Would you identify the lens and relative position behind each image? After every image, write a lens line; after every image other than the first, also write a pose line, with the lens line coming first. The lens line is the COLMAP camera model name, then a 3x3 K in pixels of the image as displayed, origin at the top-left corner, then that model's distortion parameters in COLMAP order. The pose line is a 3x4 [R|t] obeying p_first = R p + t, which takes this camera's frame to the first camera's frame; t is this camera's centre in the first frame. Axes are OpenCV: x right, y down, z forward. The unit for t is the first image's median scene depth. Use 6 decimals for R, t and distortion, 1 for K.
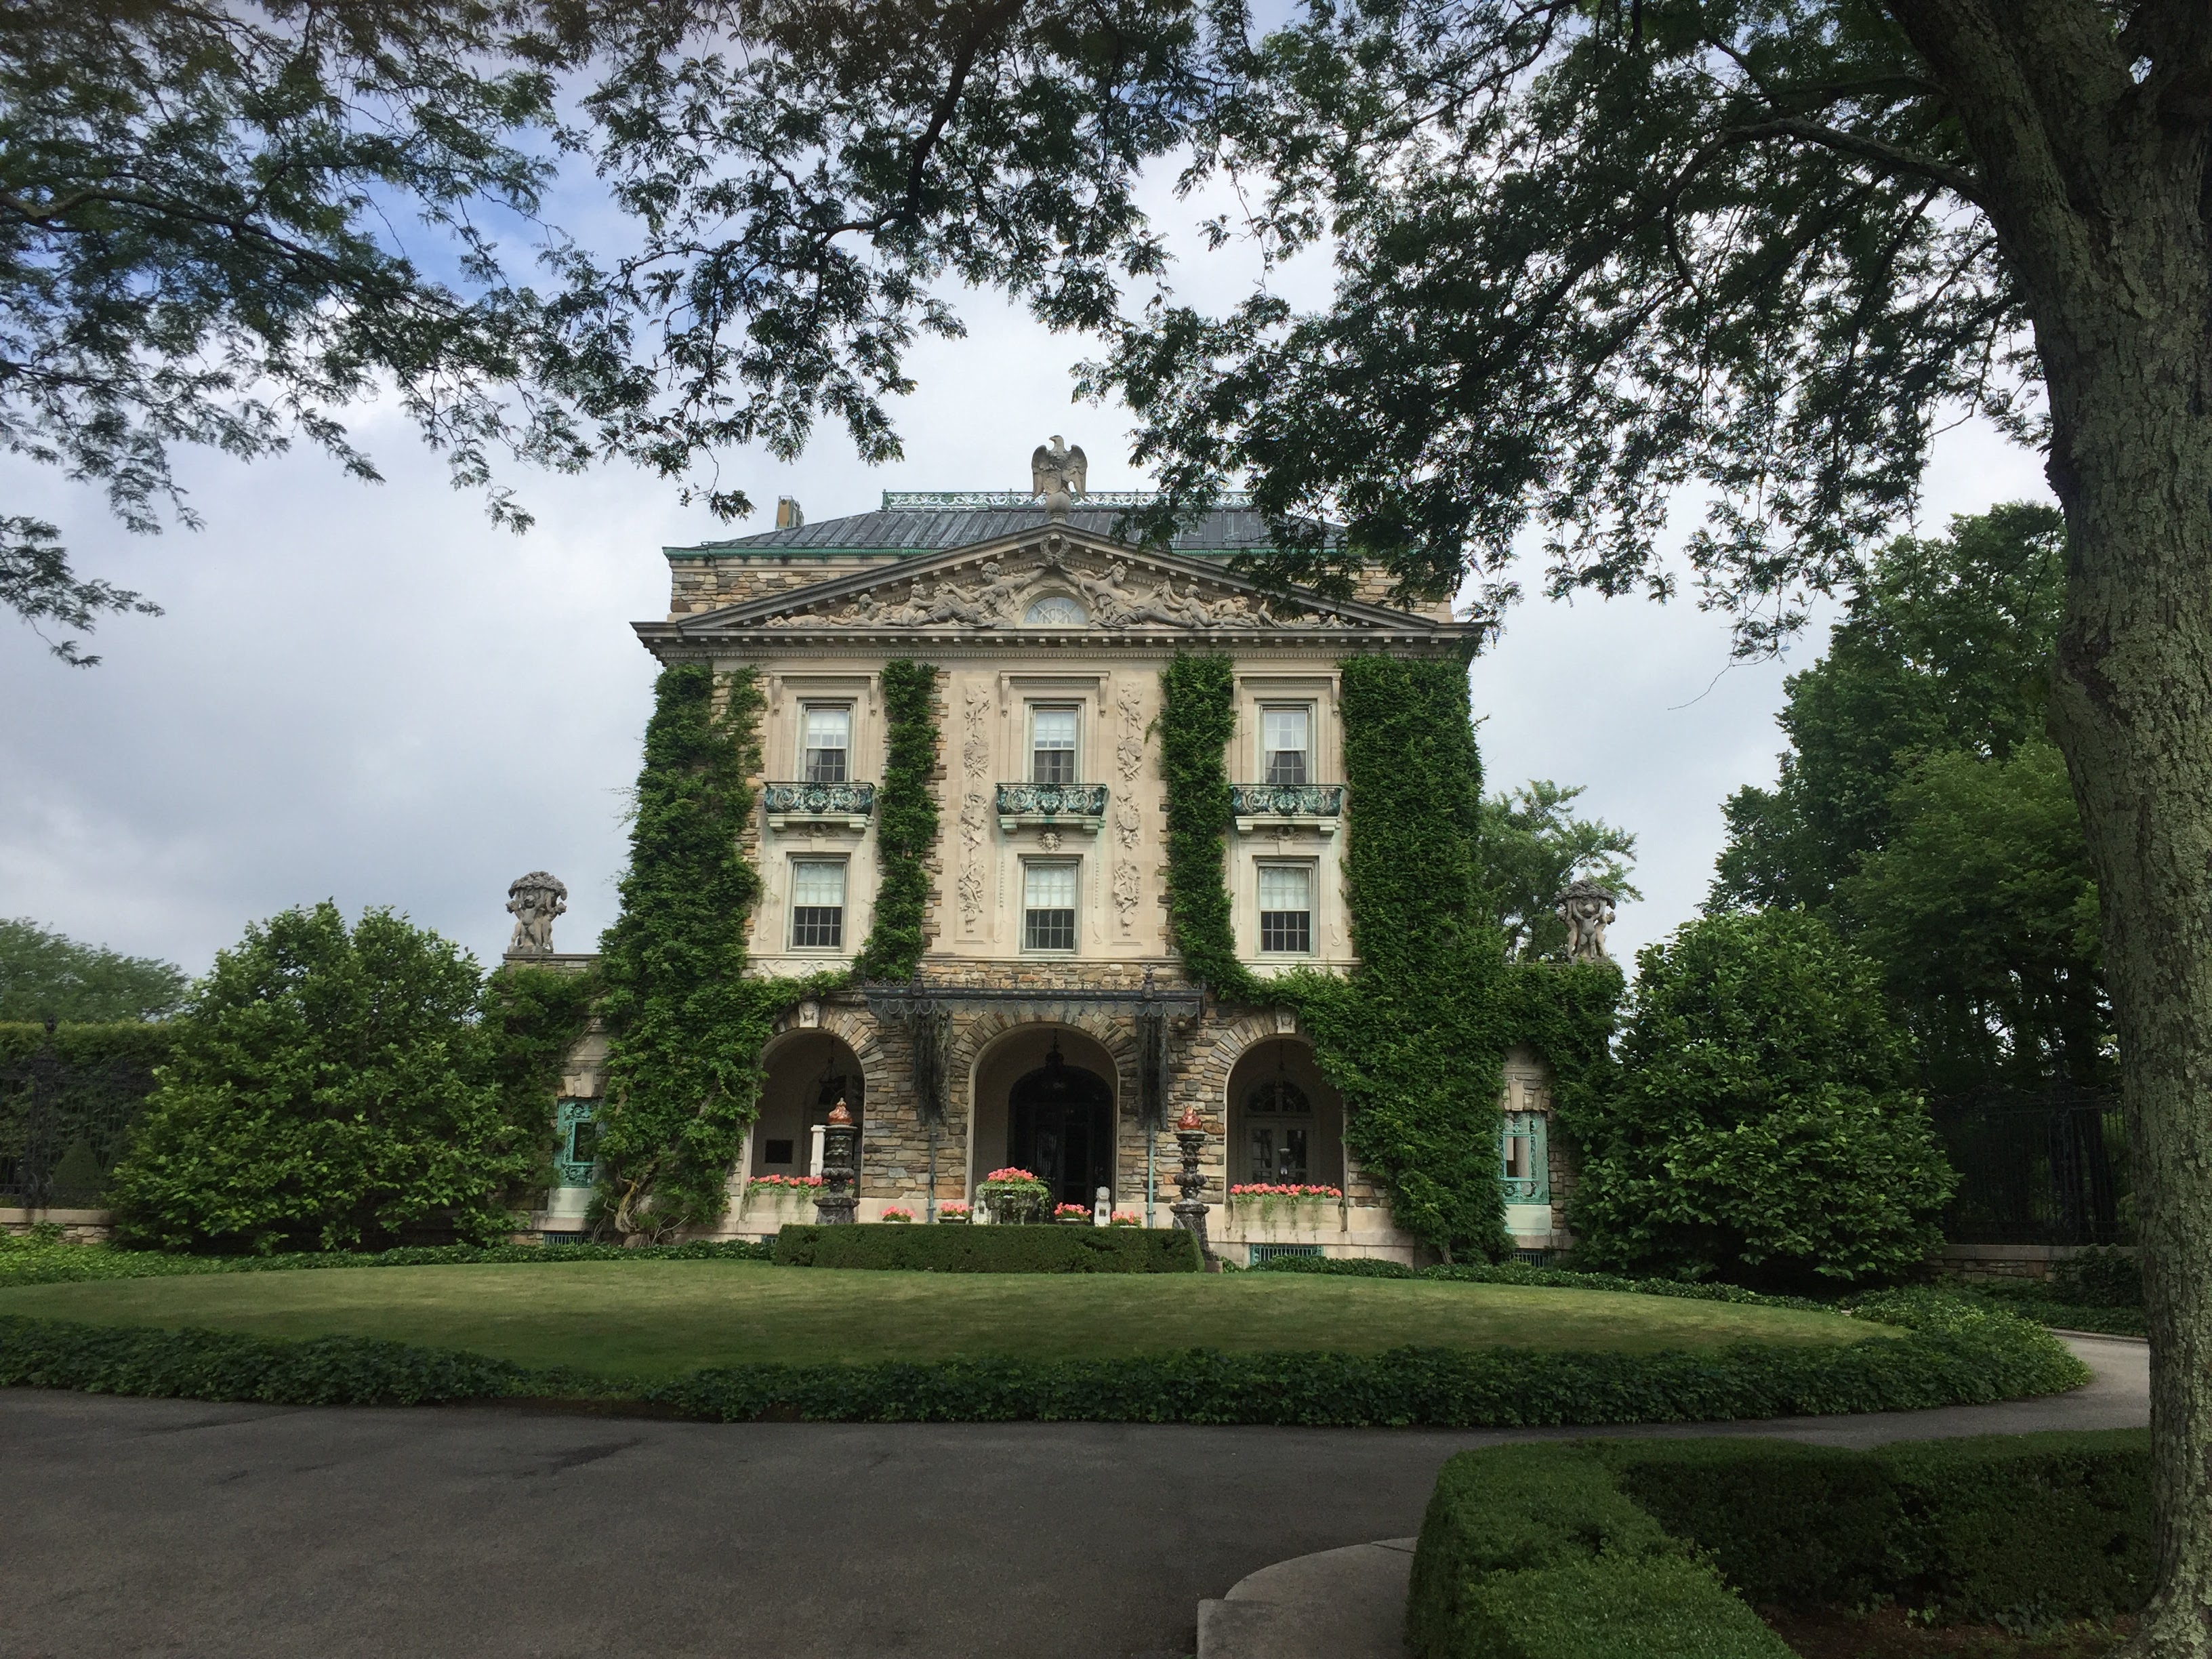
lens RADIAL K [[1869.7, 0, 1106.0], [0, 1869.7, 829.5], [0, 0, 1]] dist [0.025959, 0.169420]
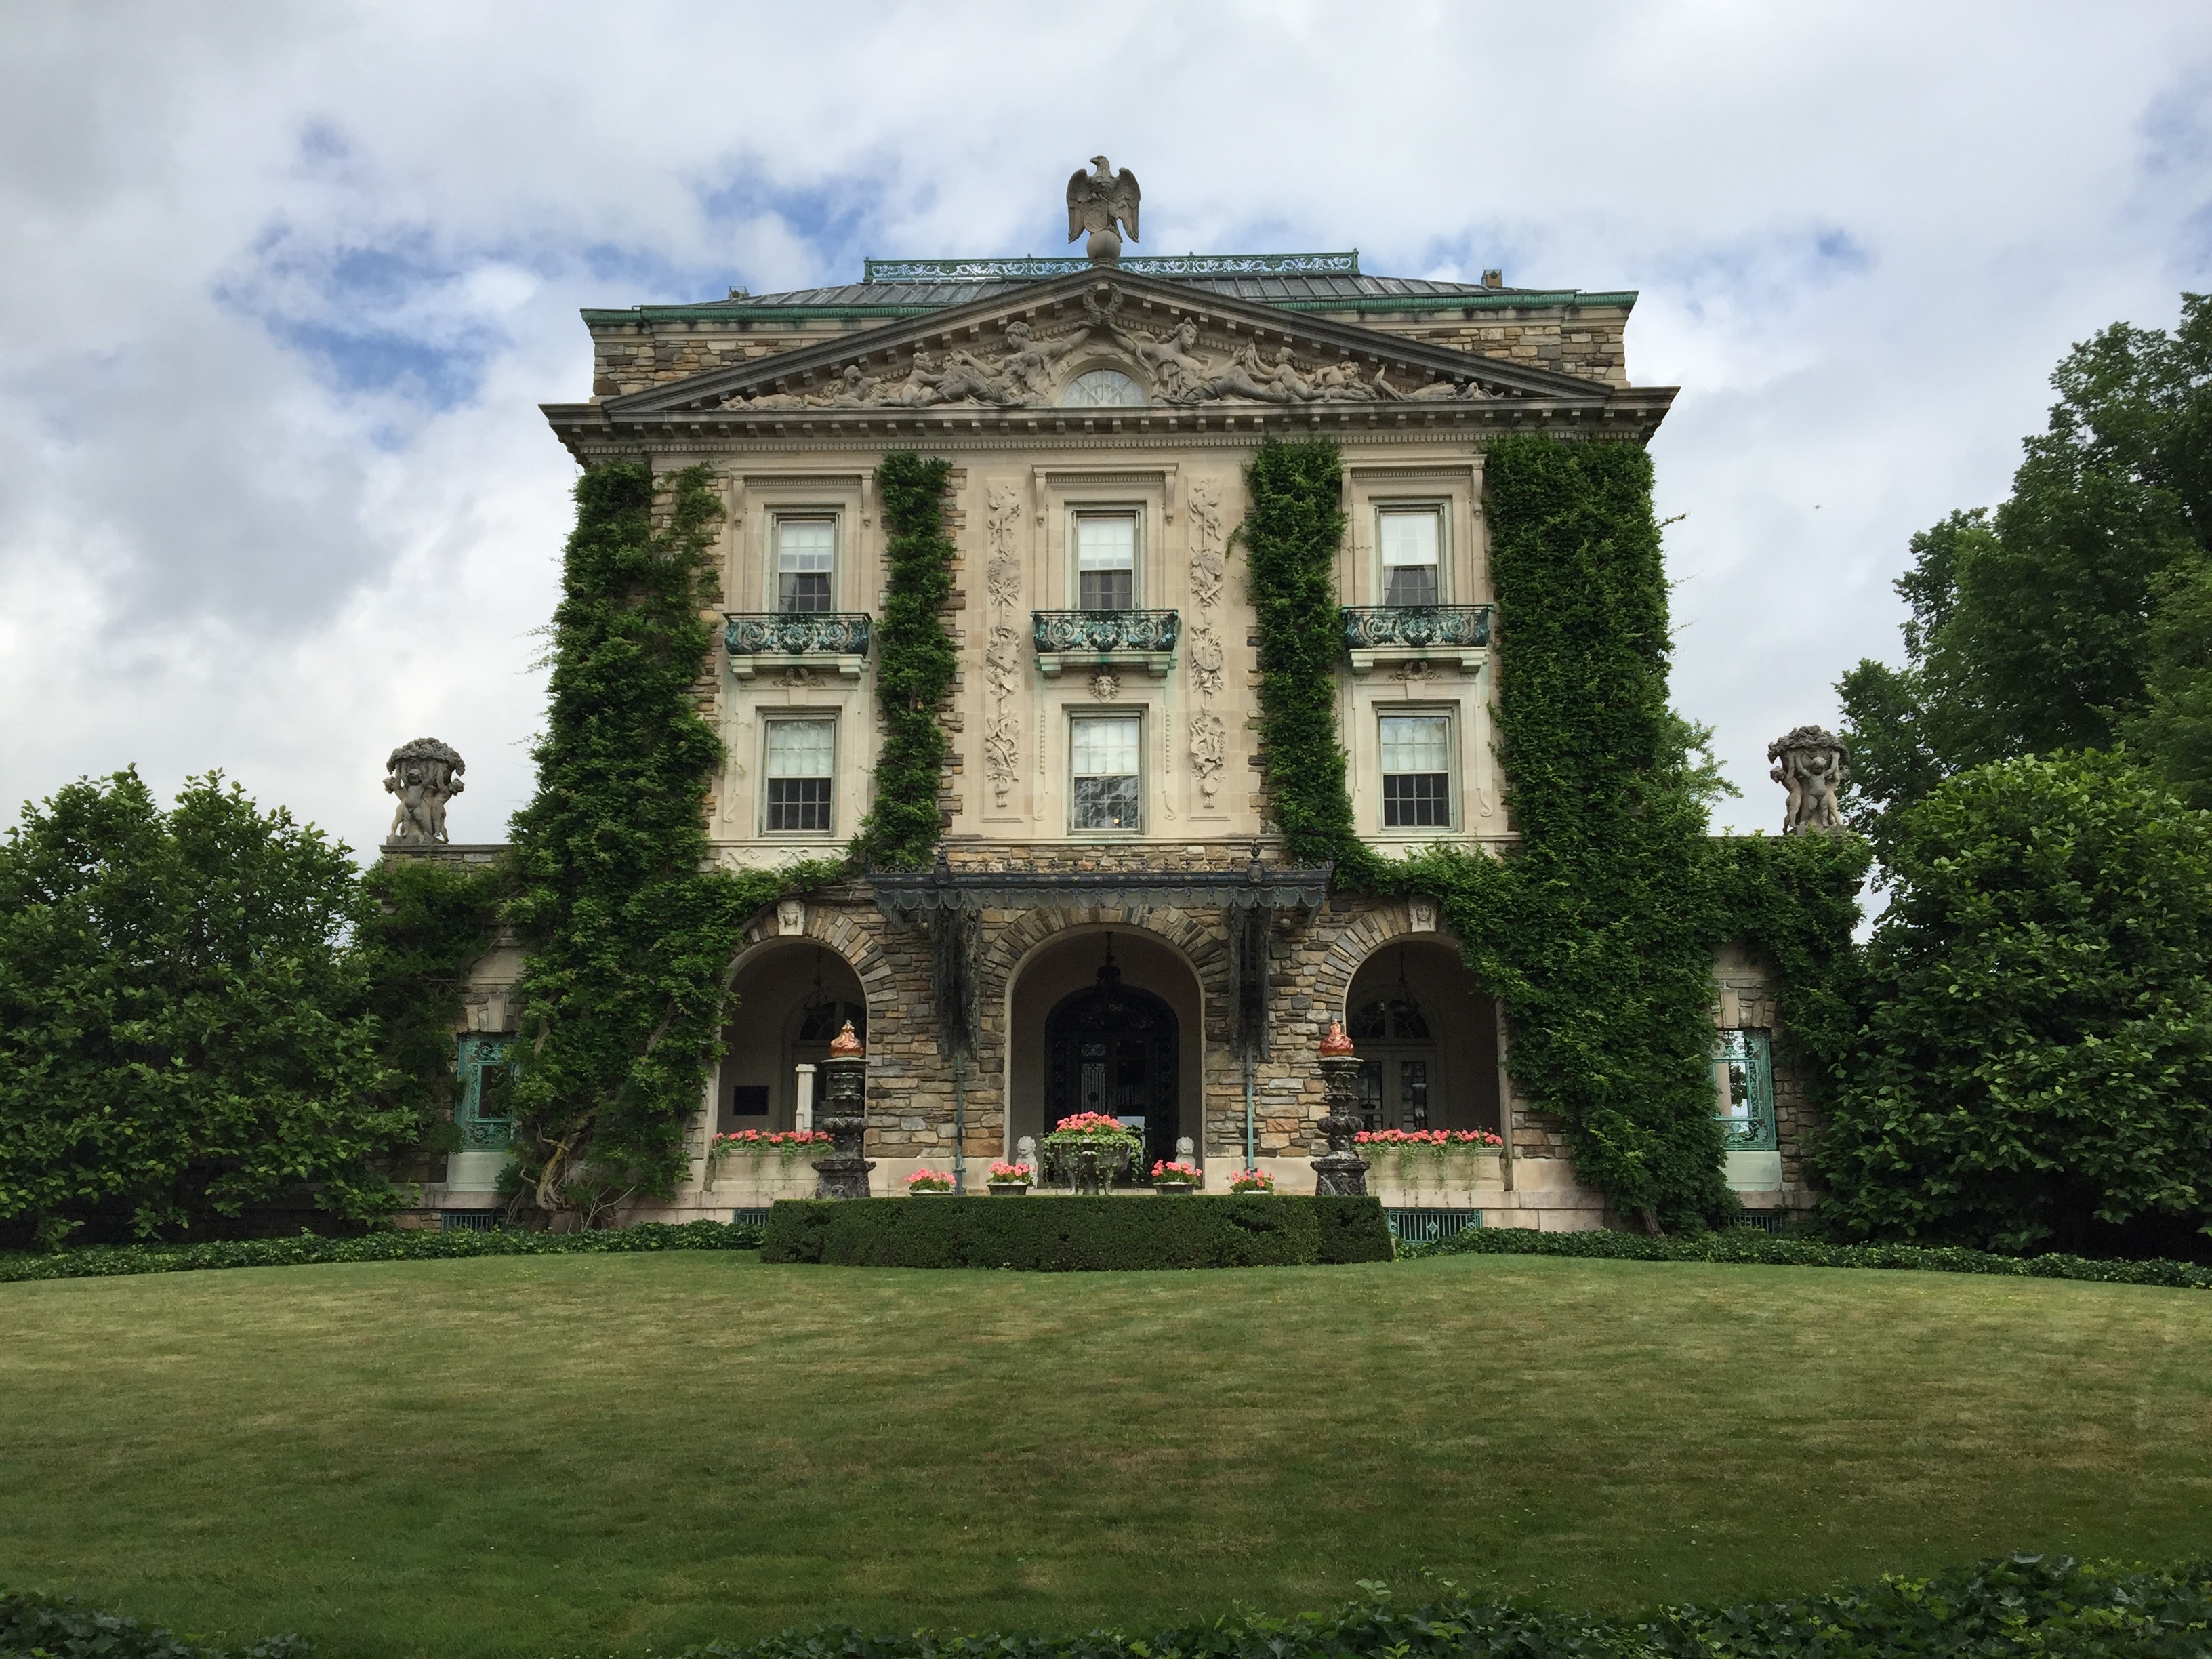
lens RADIAL K [[1884.4, 0, 1110.0], [0, 1884.4, 839.5], [0, 0, 1]] dist [0.088241, -0.114402]
pose [[0.999527, -0.014556, 0.027080, -0.049665], [0.013682, 0.999389, 0.032160, 0.043855], [-0.027531, -0.031775, 0.999116, 0.231905]]
